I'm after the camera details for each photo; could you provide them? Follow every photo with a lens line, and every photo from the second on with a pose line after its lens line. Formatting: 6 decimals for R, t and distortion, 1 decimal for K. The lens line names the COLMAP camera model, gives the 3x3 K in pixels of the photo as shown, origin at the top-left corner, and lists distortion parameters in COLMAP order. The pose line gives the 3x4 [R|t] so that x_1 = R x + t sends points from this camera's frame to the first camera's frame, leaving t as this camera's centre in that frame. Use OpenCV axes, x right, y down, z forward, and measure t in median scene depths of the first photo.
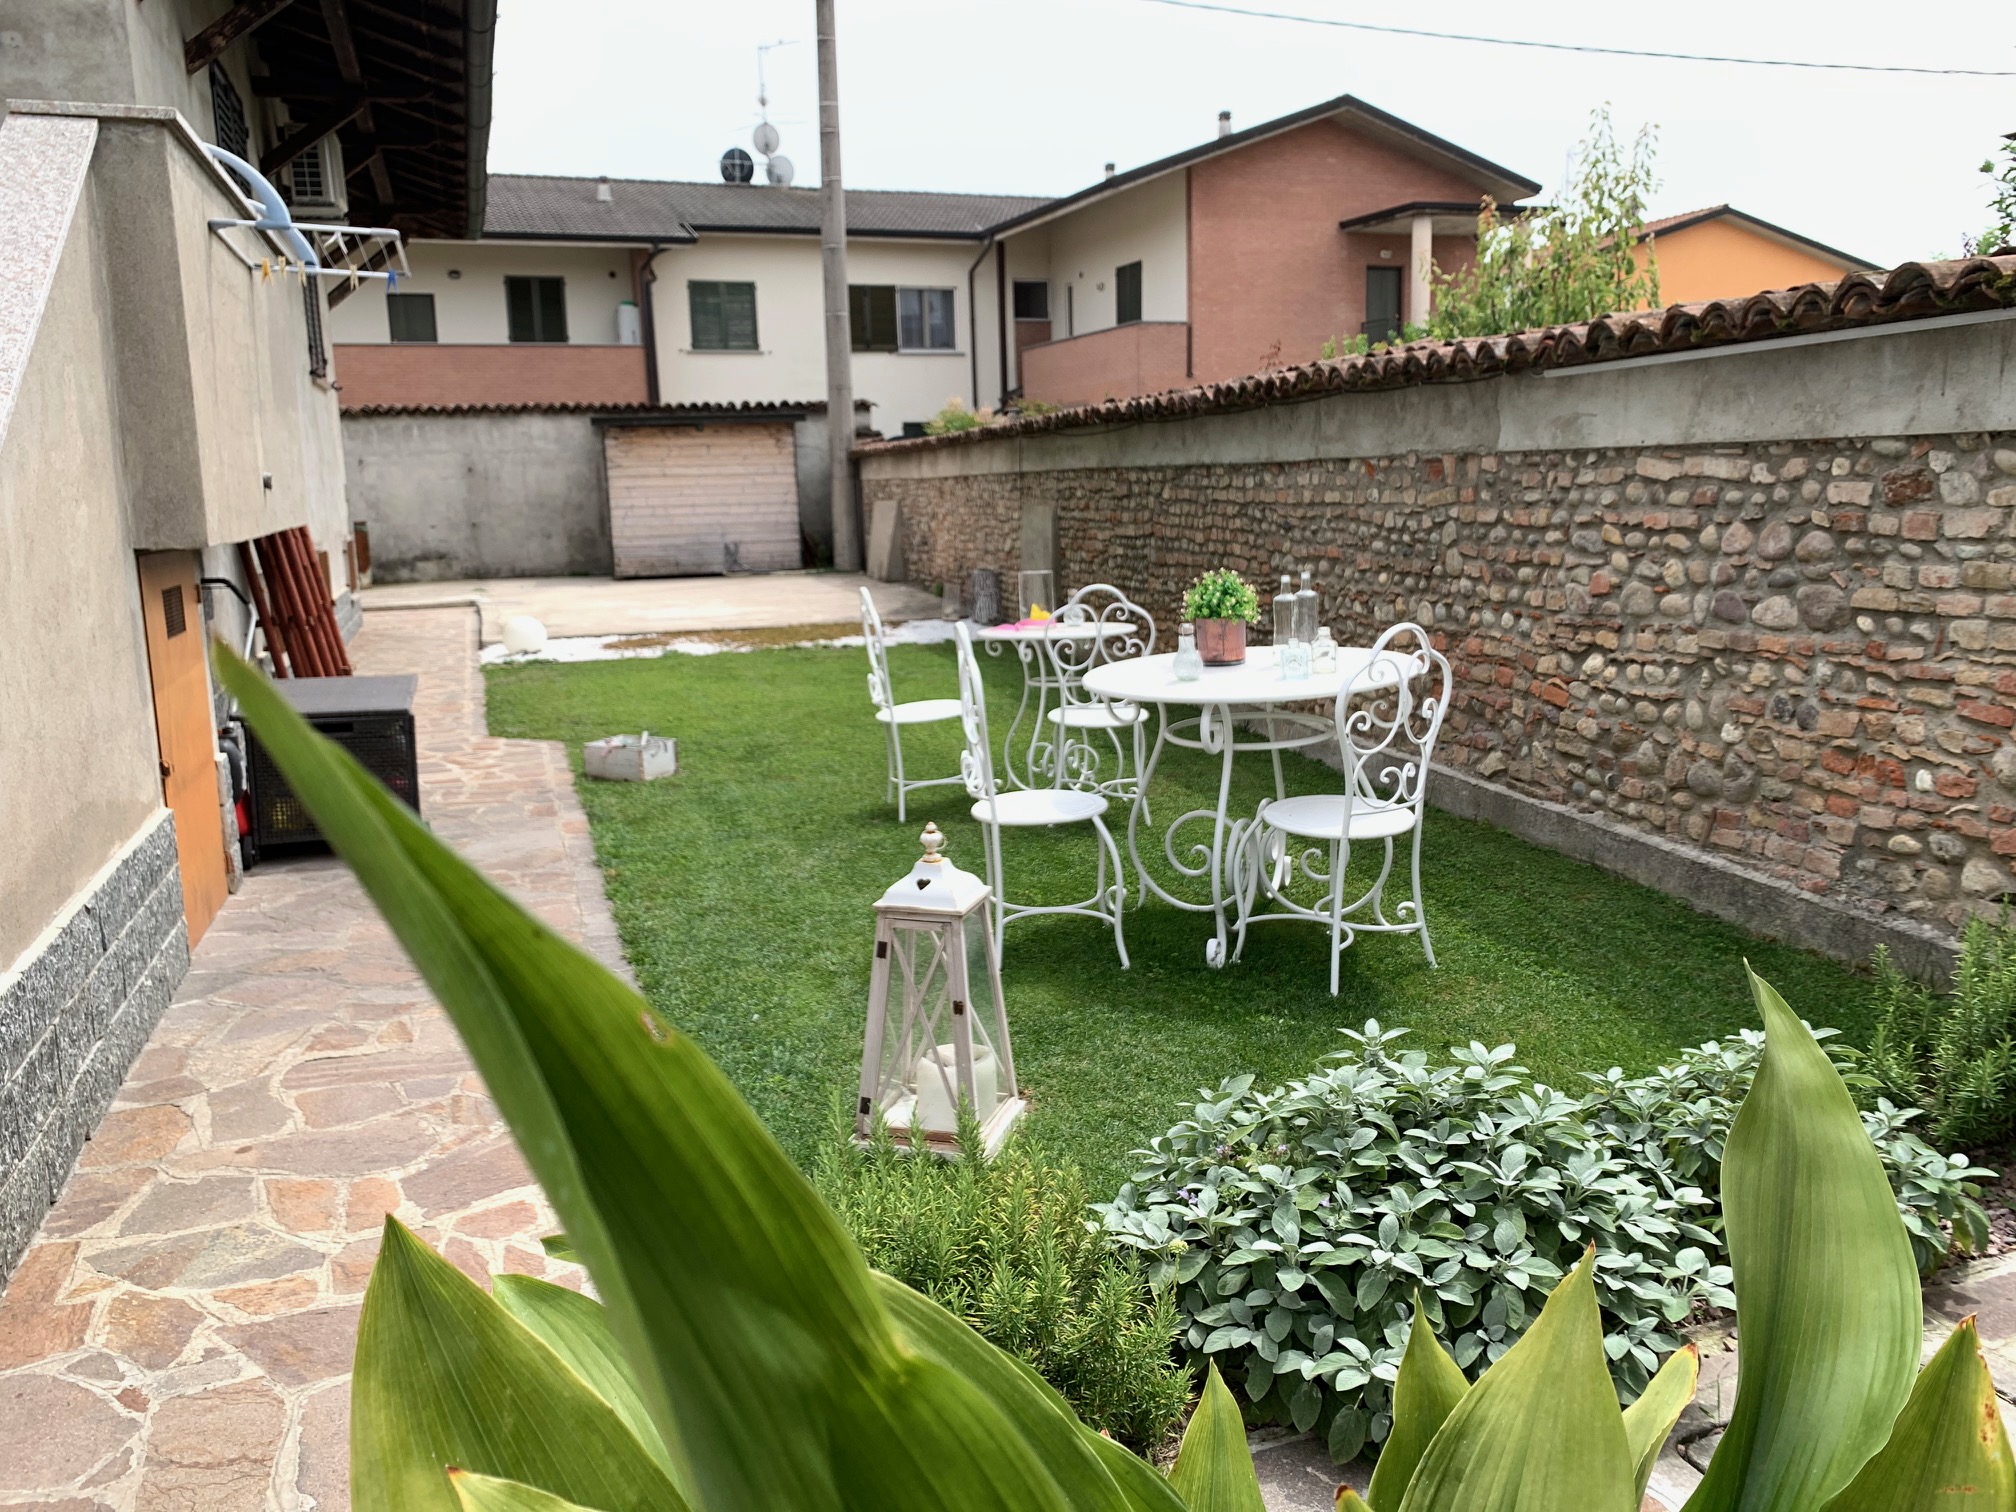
lens RADIAL K [[1548.6, 0, 1006.7], [0, 1548.6, 749.9], [0, 0, 1]] dist [-0.004454, -0.000391]
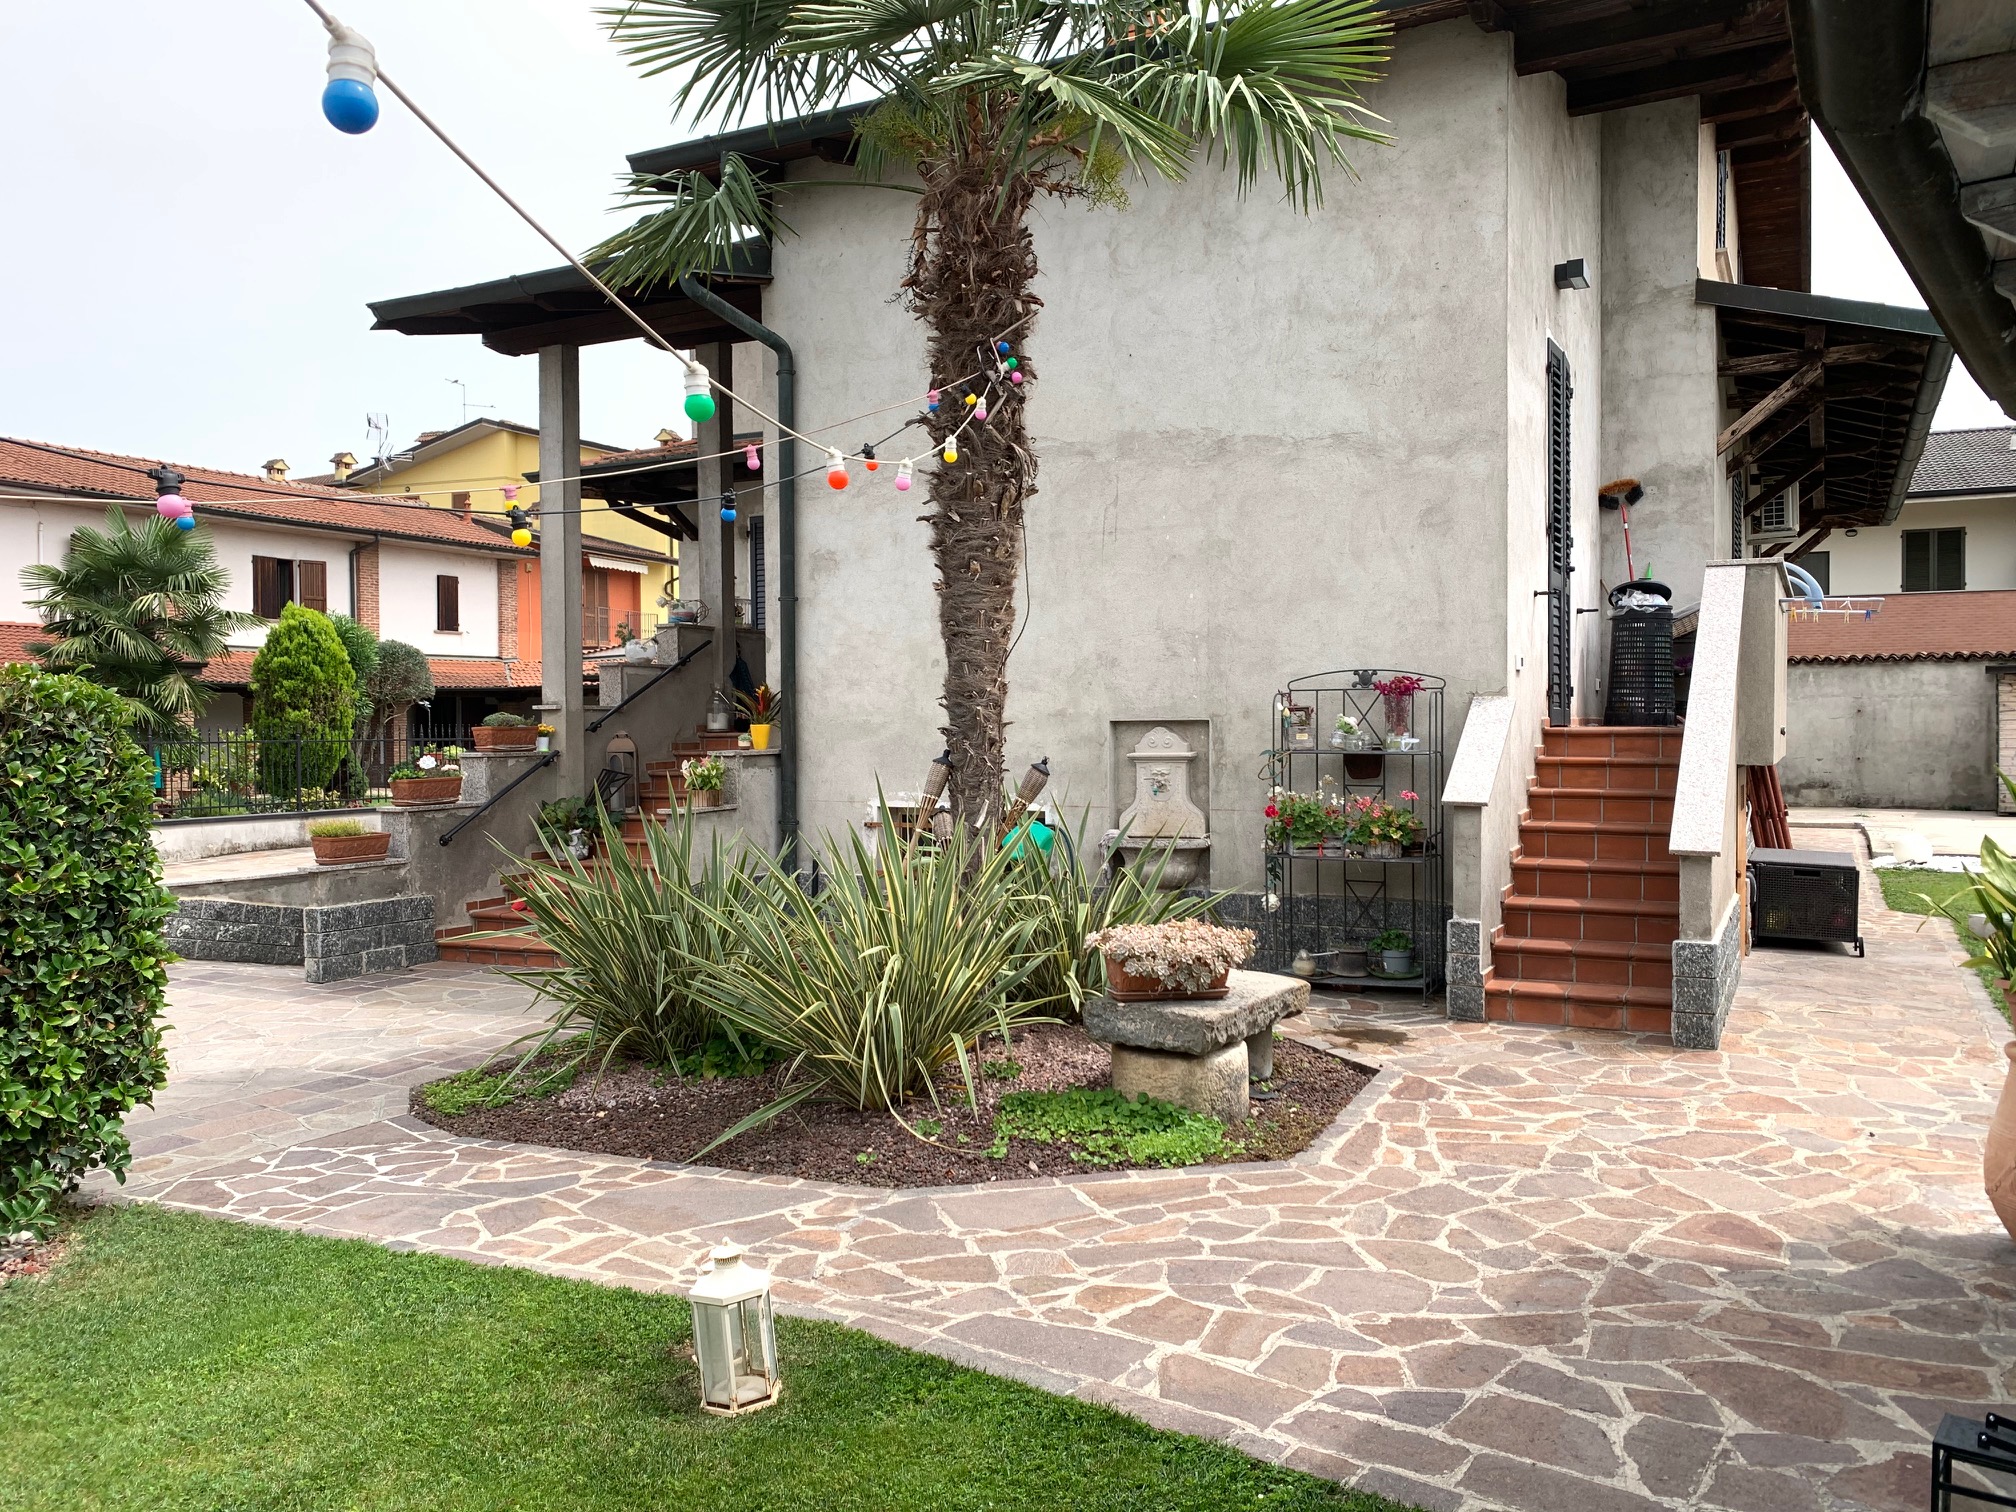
lens RADIAL K [[1546.6, 0, 1007.3], [0, 1546.6, 755.1], [0, 0, 1]] dist [0.007522, -0.000007]
pose [[0.685696, 0.033660, -0.727109, 0.052340], [-0.137604, 0.986912, -0.084079, 0.032285], [0.714763, 0.157706, 0.681354, -0.215676]]
